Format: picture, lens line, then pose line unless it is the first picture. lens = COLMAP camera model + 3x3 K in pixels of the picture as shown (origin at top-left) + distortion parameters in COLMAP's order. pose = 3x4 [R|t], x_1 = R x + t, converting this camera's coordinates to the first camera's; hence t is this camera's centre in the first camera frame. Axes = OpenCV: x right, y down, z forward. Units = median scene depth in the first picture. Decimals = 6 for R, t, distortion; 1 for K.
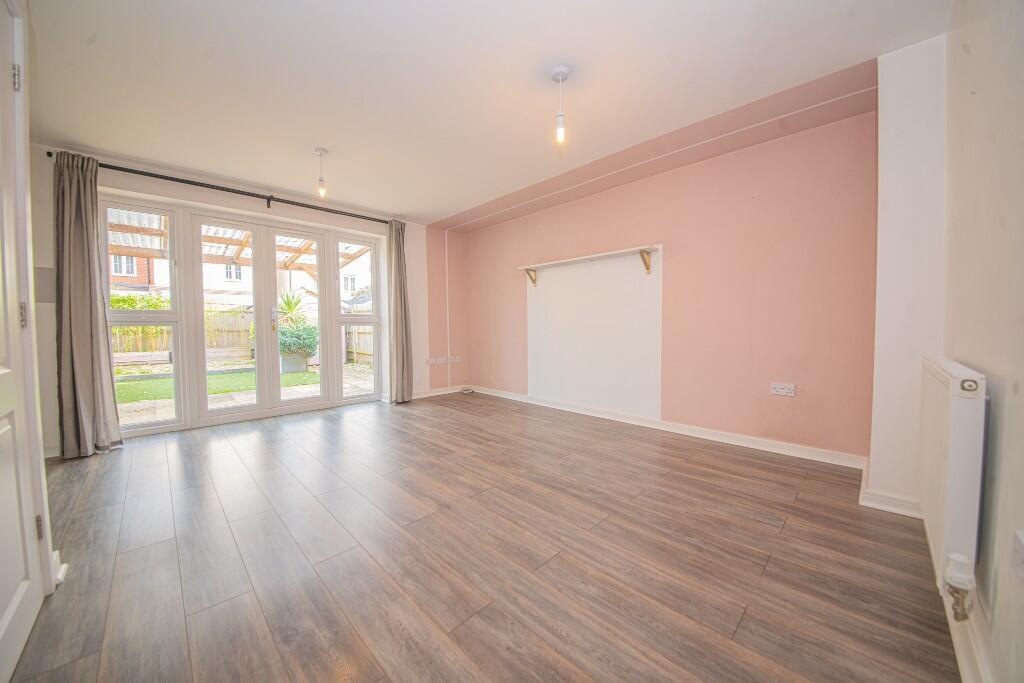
lens RADIAL K [[360.7, 0, 516.5], [0, 360.7, 339.6], [0, 0, 1]] dist [0.011529, -0.009727]
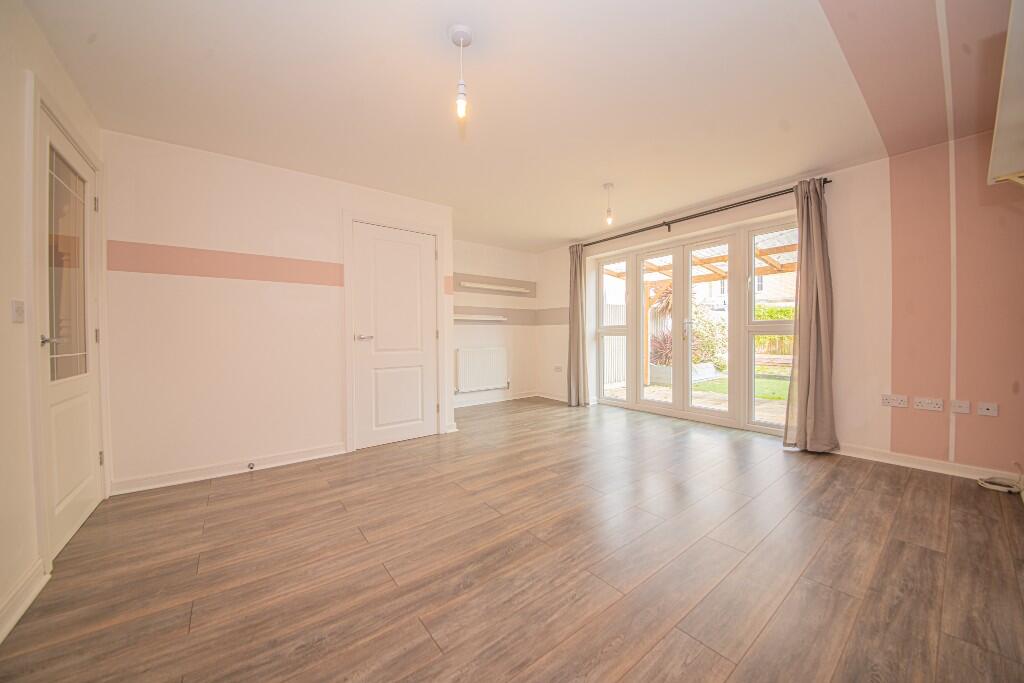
lens RADIAL K [[360.7, 0, 516.5], [0, 360.7, 339.6], [0, 0, 1]] dist [0.011529, -0.009727]
pose [[-0.124528, 0.020303, -0.992008, 0.919636], [-0.025858, 0.999385, 0.023700, -0.074471], [0.991879, 0.028603, -0.123926, 1.228458]]
